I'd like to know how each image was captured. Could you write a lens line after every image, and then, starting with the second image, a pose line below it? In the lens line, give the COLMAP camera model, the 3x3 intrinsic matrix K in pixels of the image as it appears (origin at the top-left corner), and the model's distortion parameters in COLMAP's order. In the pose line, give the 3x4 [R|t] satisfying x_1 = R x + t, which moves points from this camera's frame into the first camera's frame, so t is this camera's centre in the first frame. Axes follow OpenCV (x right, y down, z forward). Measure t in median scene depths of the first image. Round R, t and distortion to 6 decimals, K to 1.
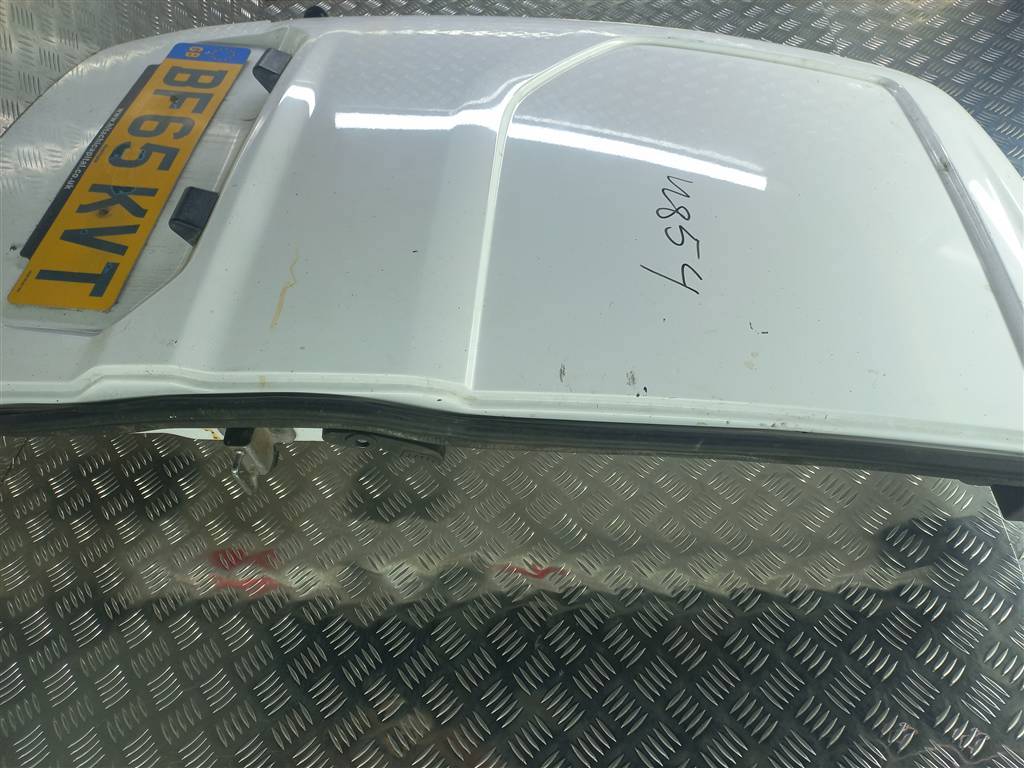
lens RADIAL K [[729.3, 0, 505.9], [0, 729.3, 383.8], [0, 0, 1]] dist [0.054620, -0.030858]
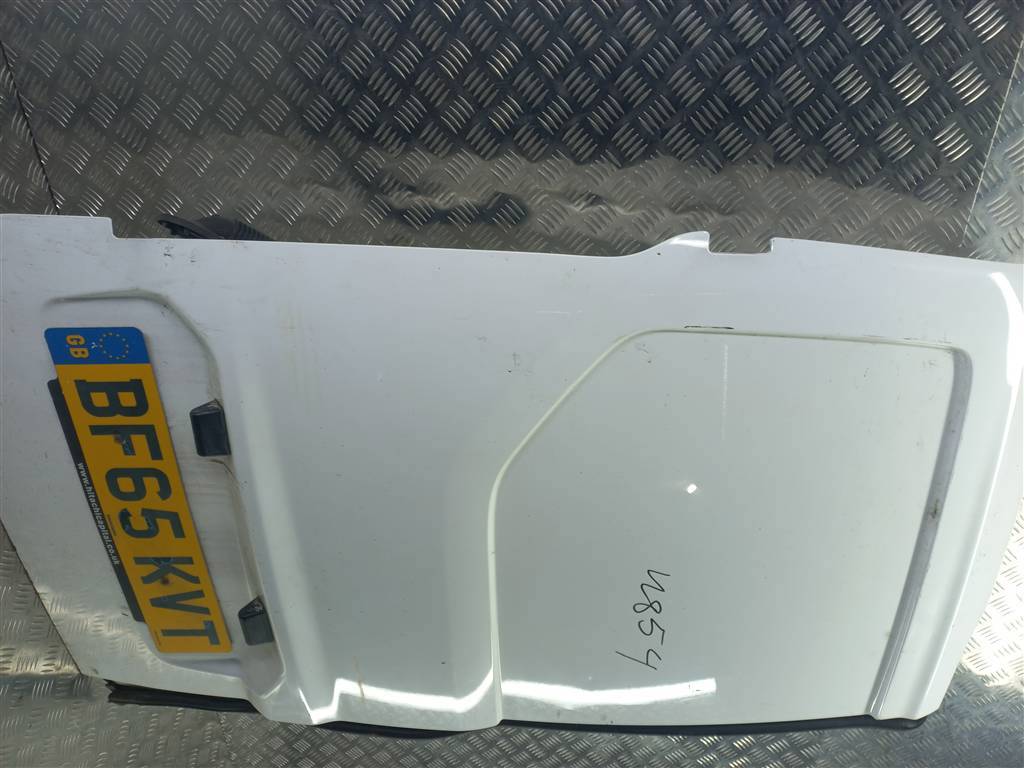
lens RADIAL K [[729.3, 0, 513.6], [0, 729.3, 391.8], [0, 0, 1]] dist [0.054620, -0.030858]
pose [[0.993124, -0.066851, -0.096105, 0.138354], [0.115258, 0.414495, 0.902723, -1.327343], [-0.020513, -0.907593, 0.419350, 0.753449]]
